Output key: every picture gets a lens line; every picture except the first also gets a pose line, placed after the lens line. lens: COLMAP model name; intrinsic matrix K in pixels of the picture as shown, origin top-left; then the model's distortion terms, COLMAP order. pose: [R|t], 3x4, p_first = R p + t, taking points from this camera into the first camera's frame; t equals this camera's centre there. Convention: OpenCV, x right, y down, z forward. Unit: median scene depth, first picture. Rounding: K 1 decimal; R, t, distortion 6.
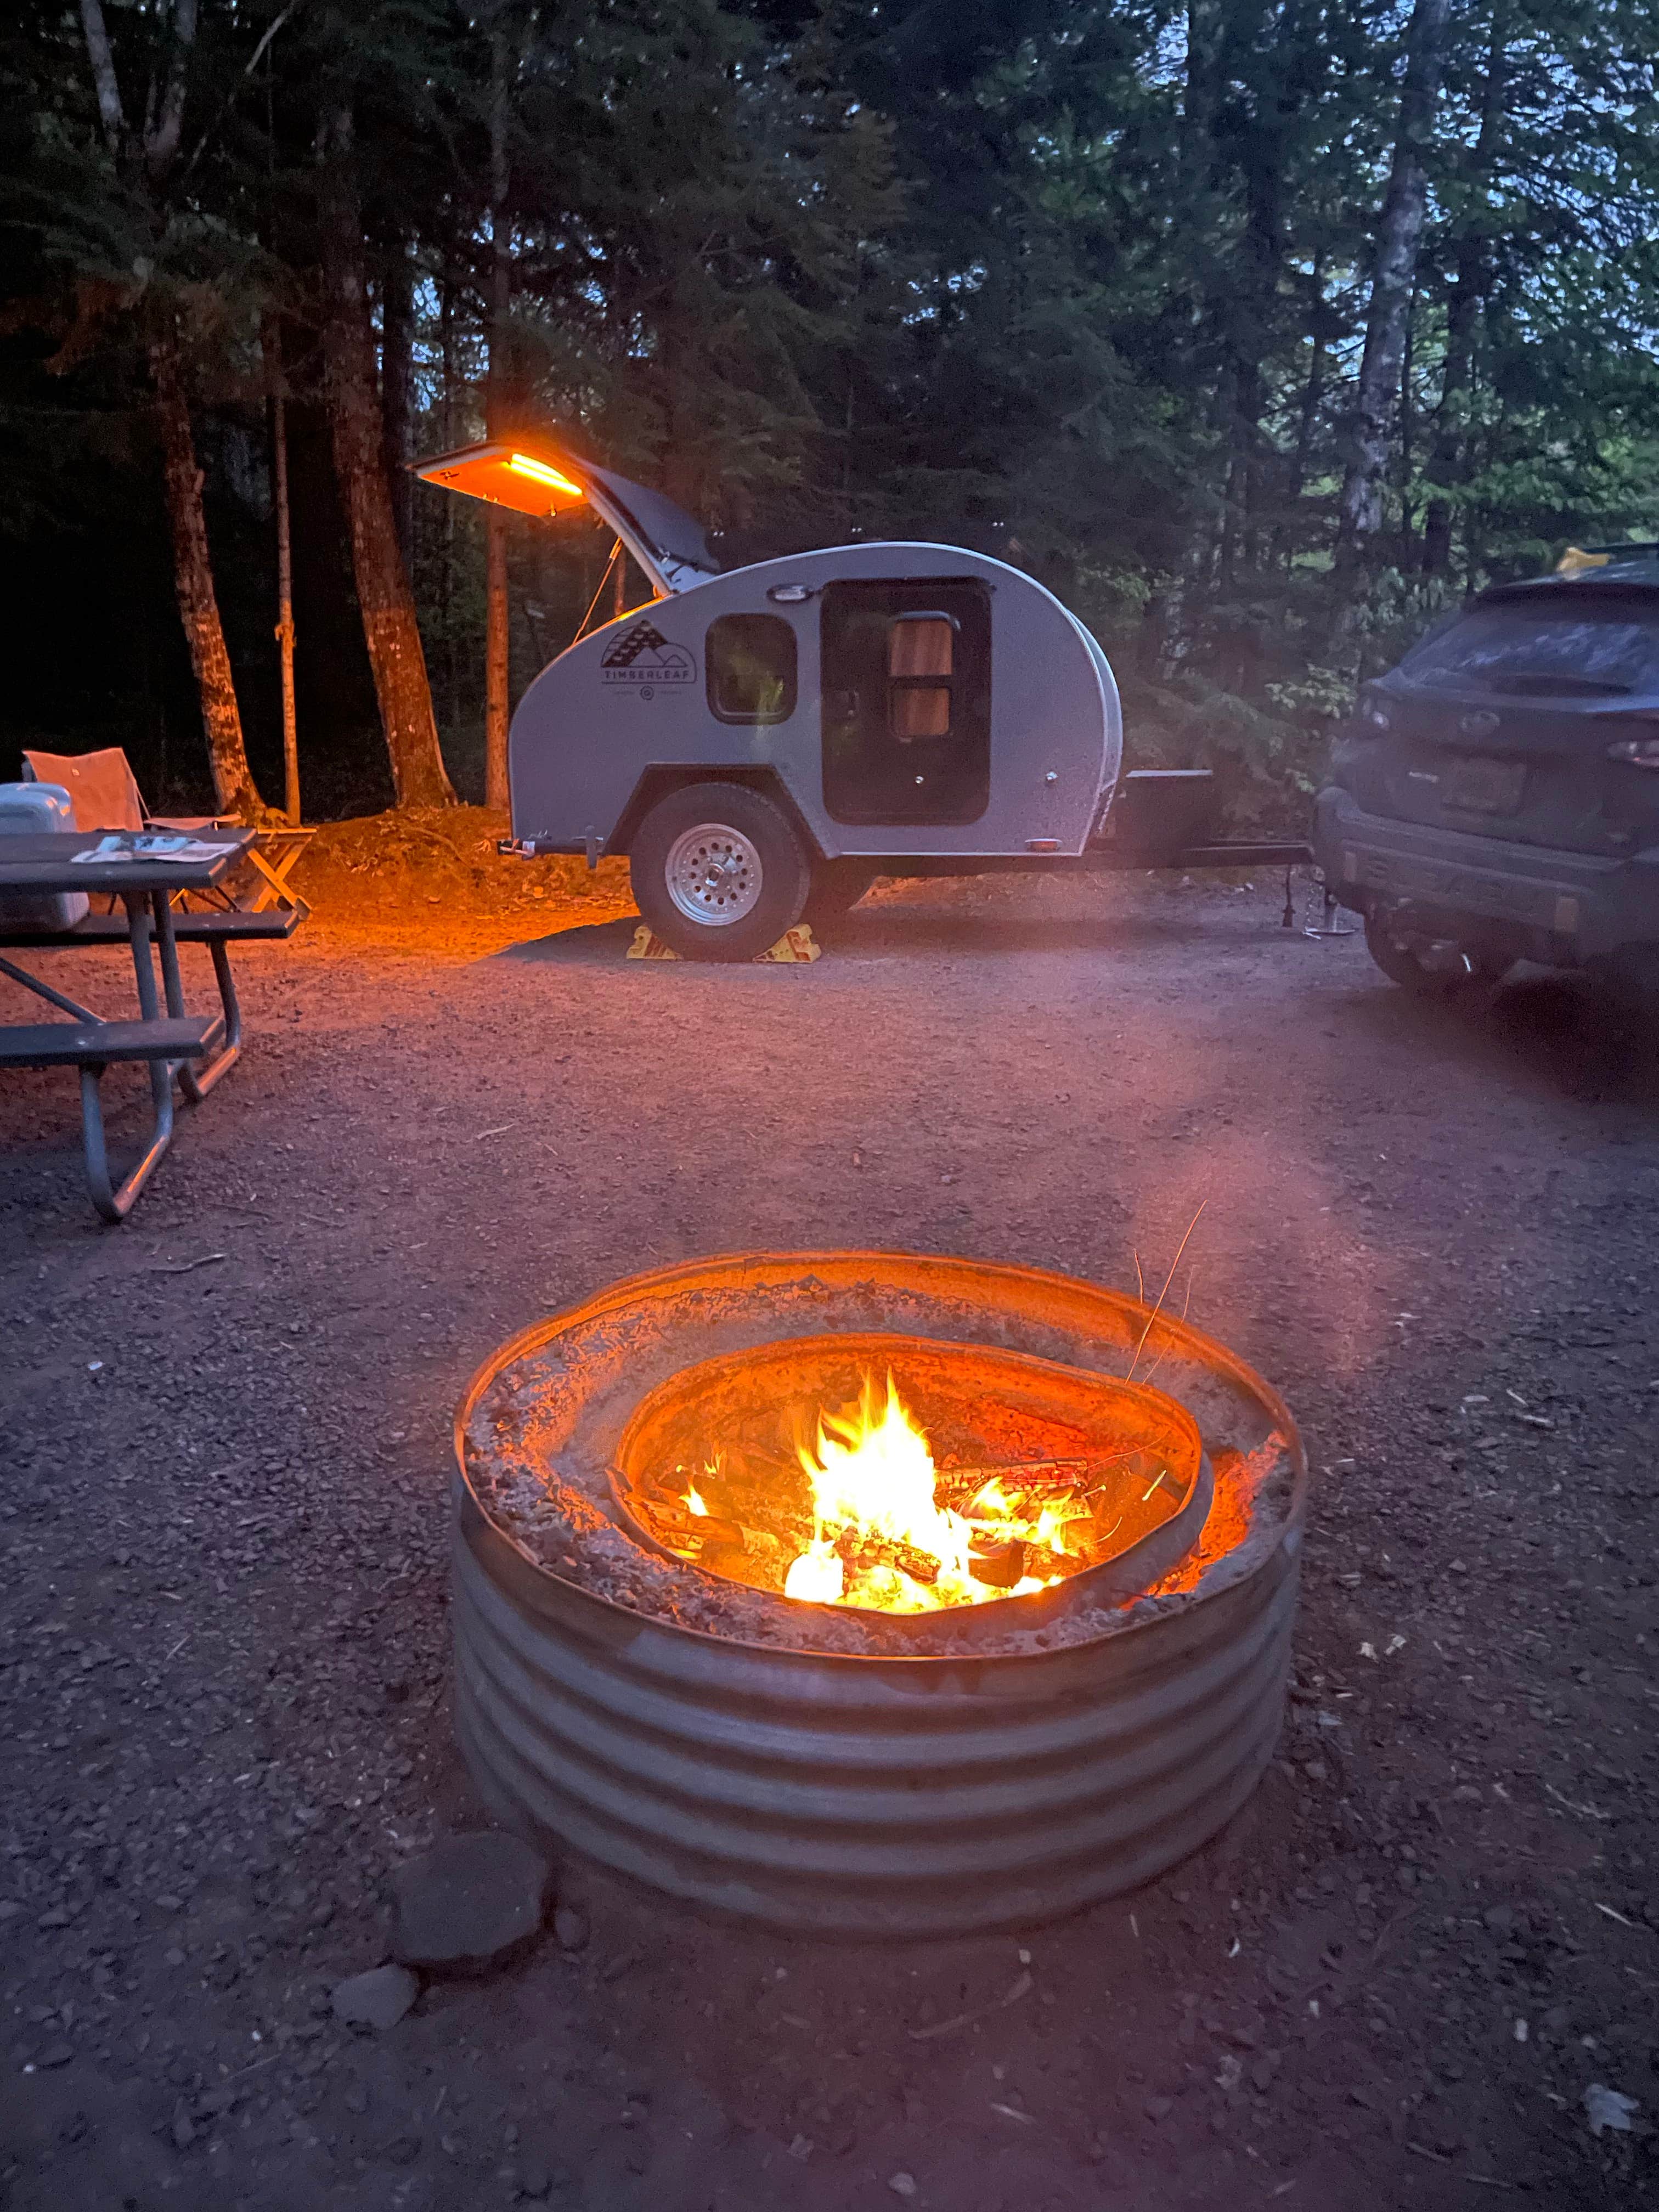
lens RADIAL K [[1695.6, 0, 846.6], [0, 1695.6, 1104.1], [0, 0, 1]] dist [0.143849, -0.172855]
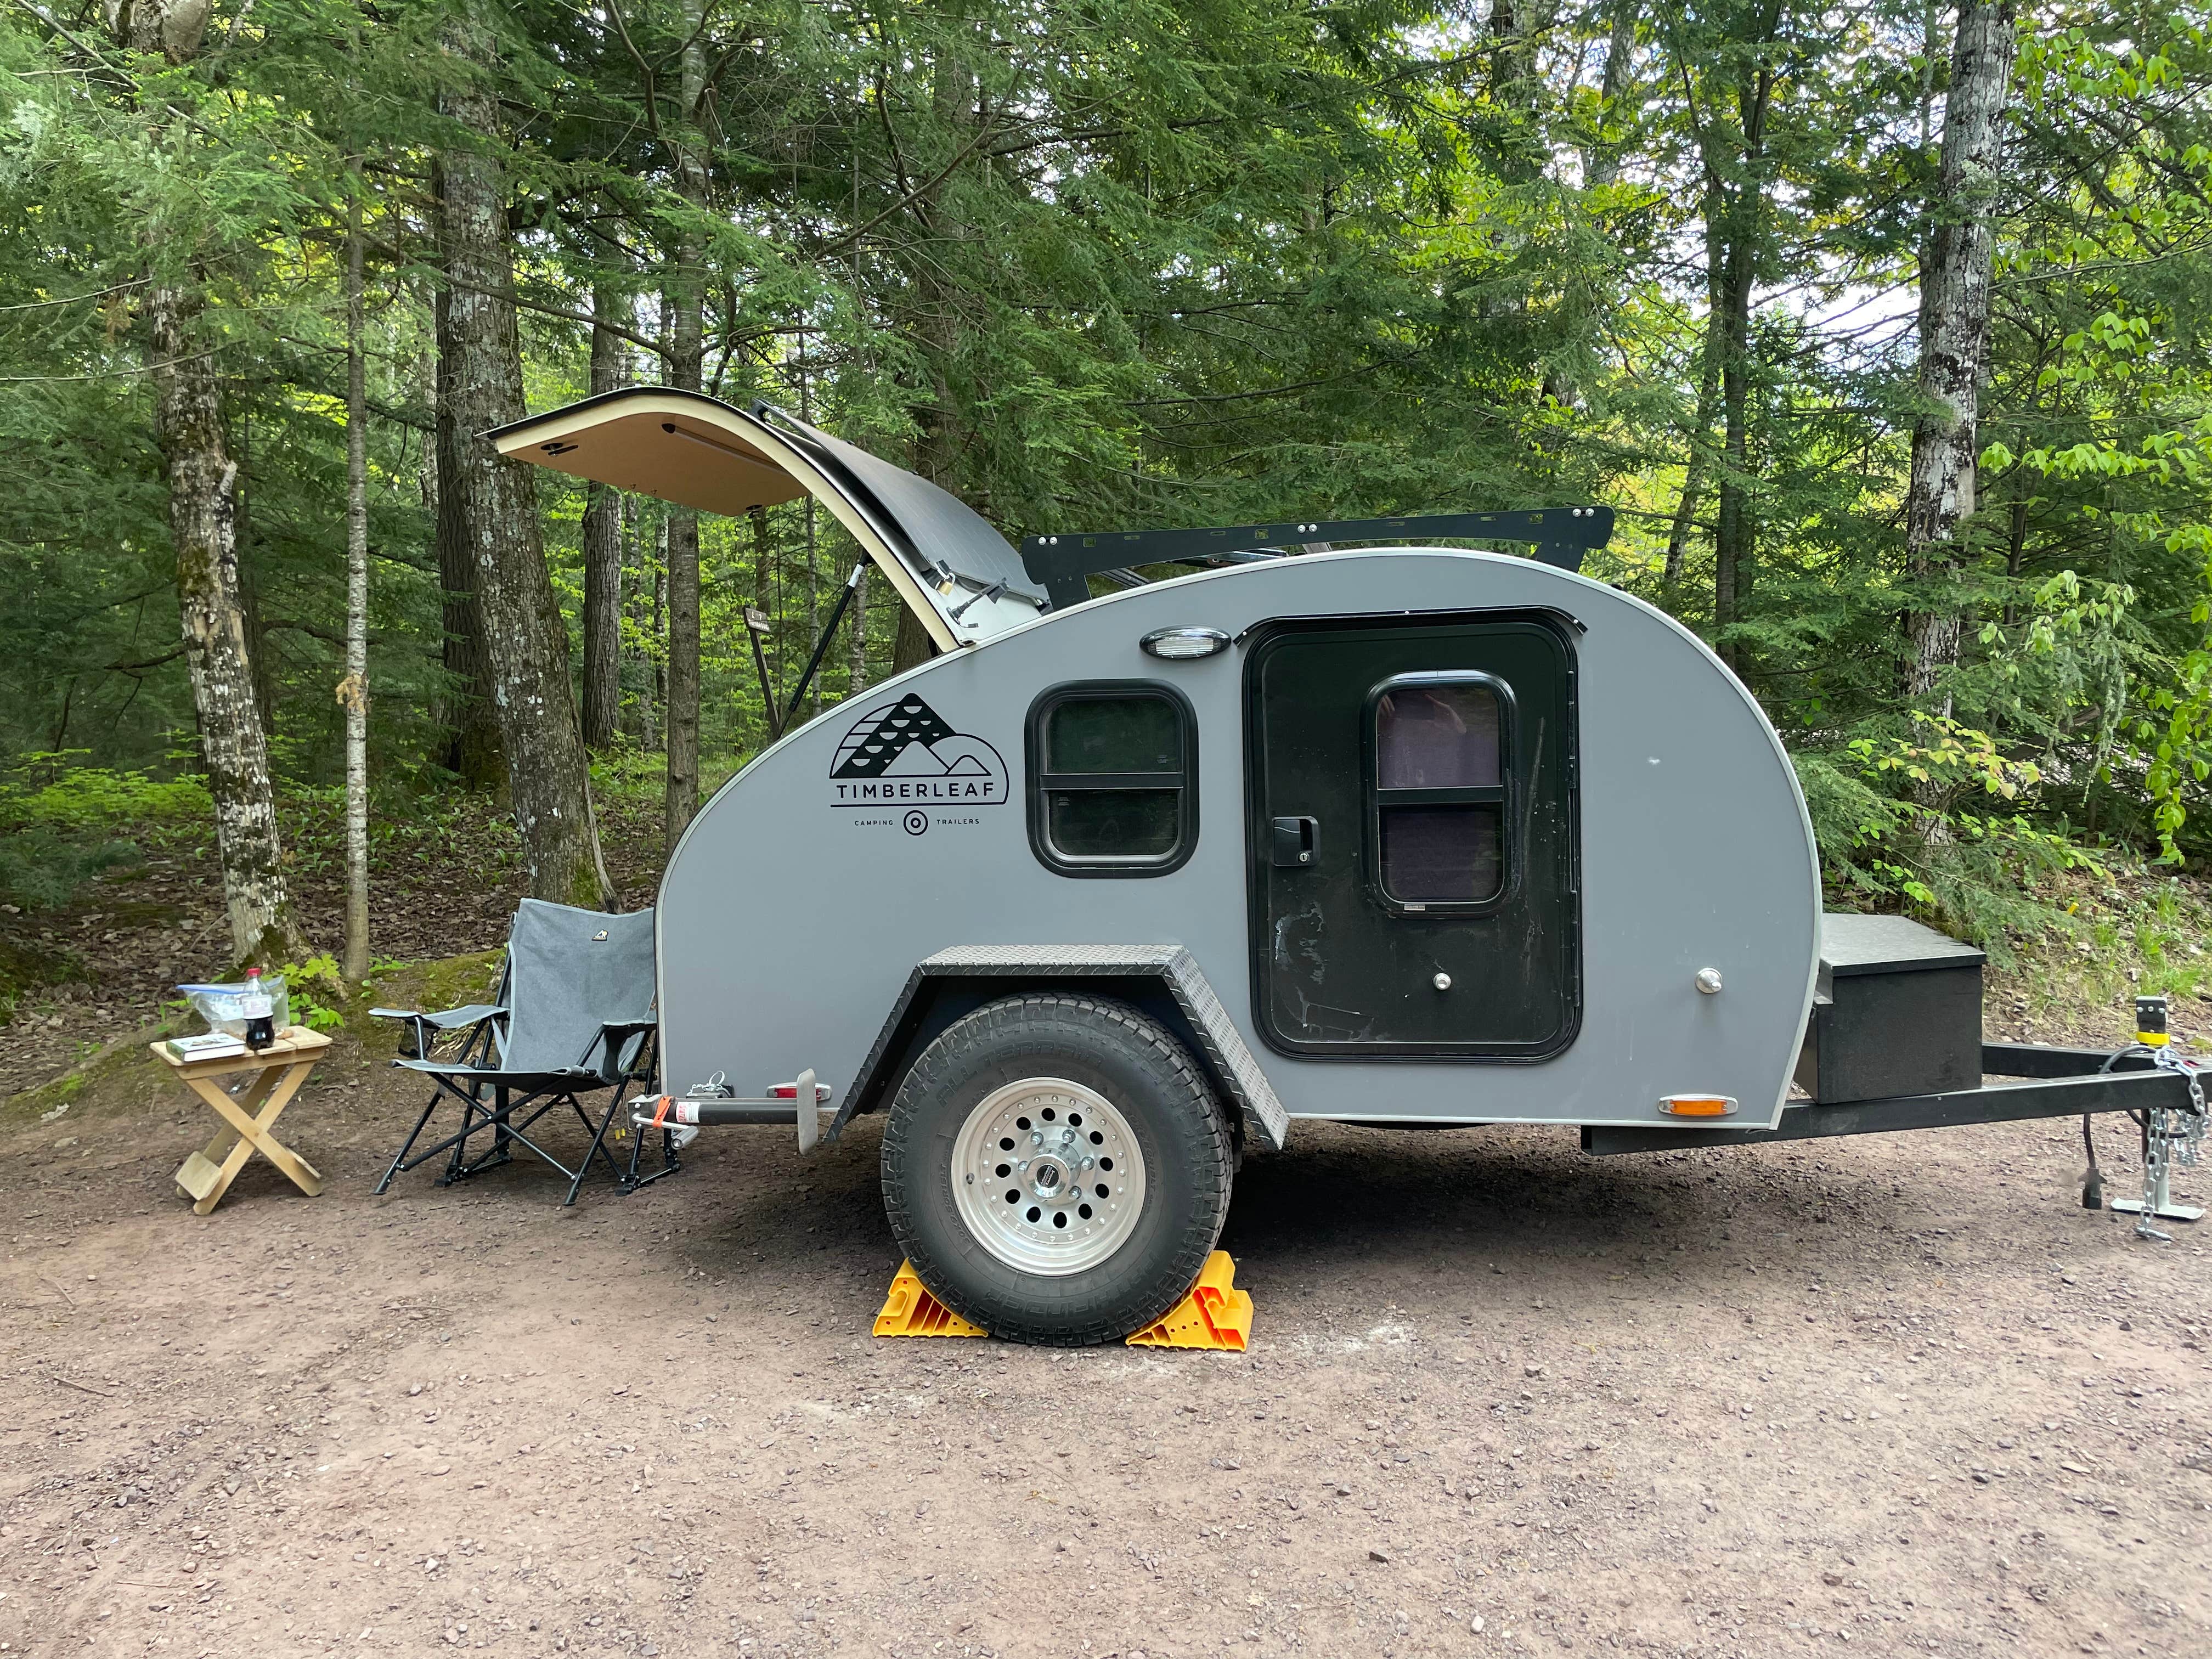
lens RADIAL K [[1695.6, 0, 1106.0], [0, 1695.6, 829.5], [0, 0, 1]] dist [0.143849, -0.172855]
pose [[0.999622, -0.021093, 0.017652, -0.065892], [0.023446, 0.989019, -0.145918, -0.158295], [-0.014381, 0.146277, 0.989139, 0.468988]]
